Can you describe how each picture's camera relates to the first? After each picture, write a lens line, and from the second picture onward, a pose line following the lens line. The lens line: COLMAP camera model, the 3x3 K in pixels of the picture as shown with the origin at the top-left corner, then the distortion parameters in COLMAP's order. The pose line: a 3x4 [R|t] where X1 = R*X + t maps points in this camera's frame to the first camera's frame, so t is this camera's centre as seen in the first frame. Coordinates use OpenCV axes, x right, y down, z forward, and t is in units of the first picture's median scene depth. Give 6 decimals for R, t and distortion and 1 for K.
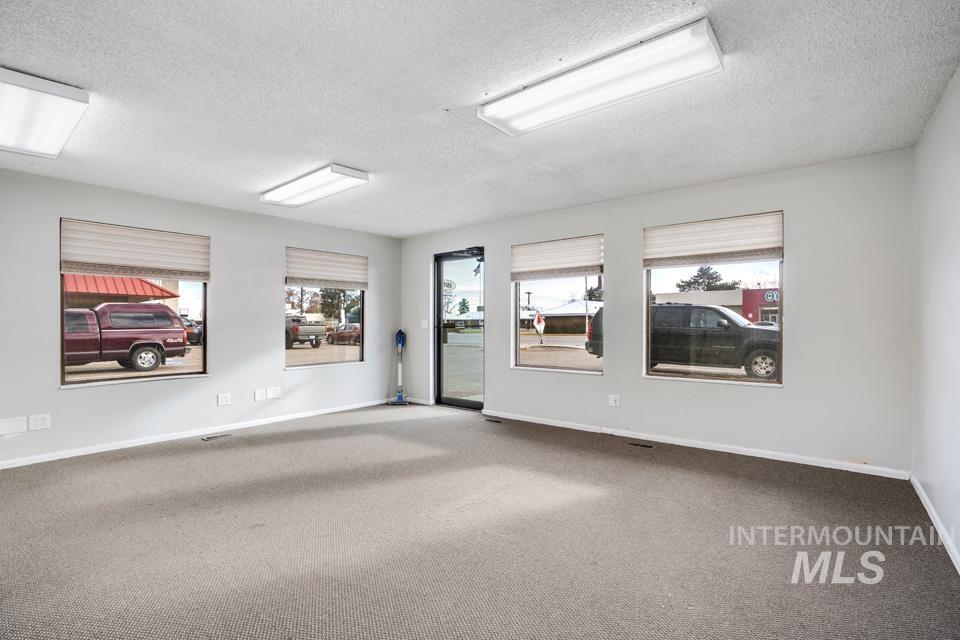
lens RADIAL K [[443.1, 0, 480.4], [0, 443.1, 320.9], [0, 0, 1]] dist [-0.017307, 0.010379]
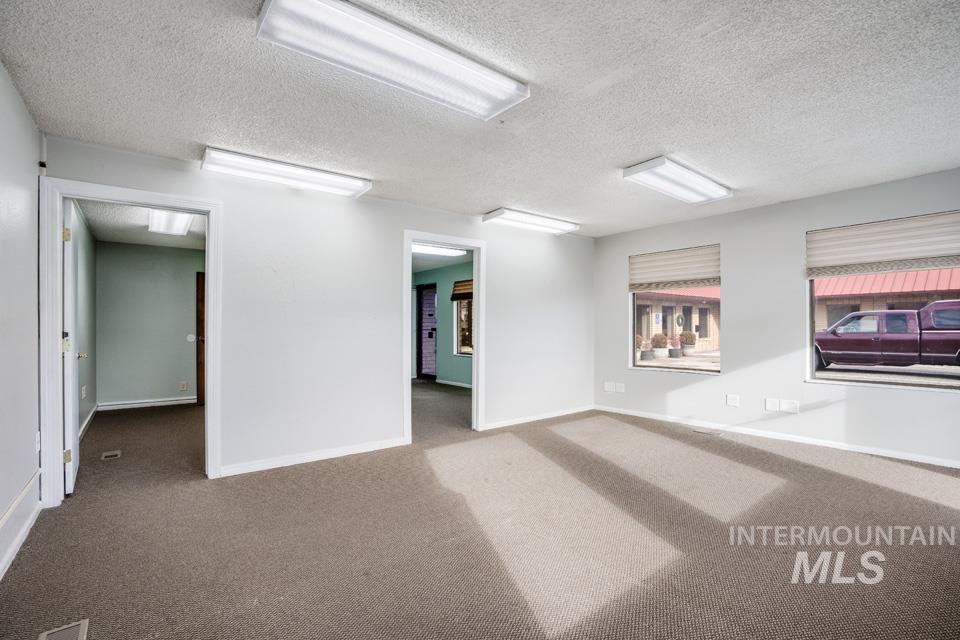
lens RADIAL K [[443.1, 0, 482.5], [0, 443.1, 324.3], [0, 0, 1]] dist [-0.017307, 0.010379]
pose [[-0.180155, -0.001975, -0.983636, 0.310234], [0.012241, 0.999916, -0.004250, 0.000028], [0.983562, -0.012806, -0.180115, 0.372414]]
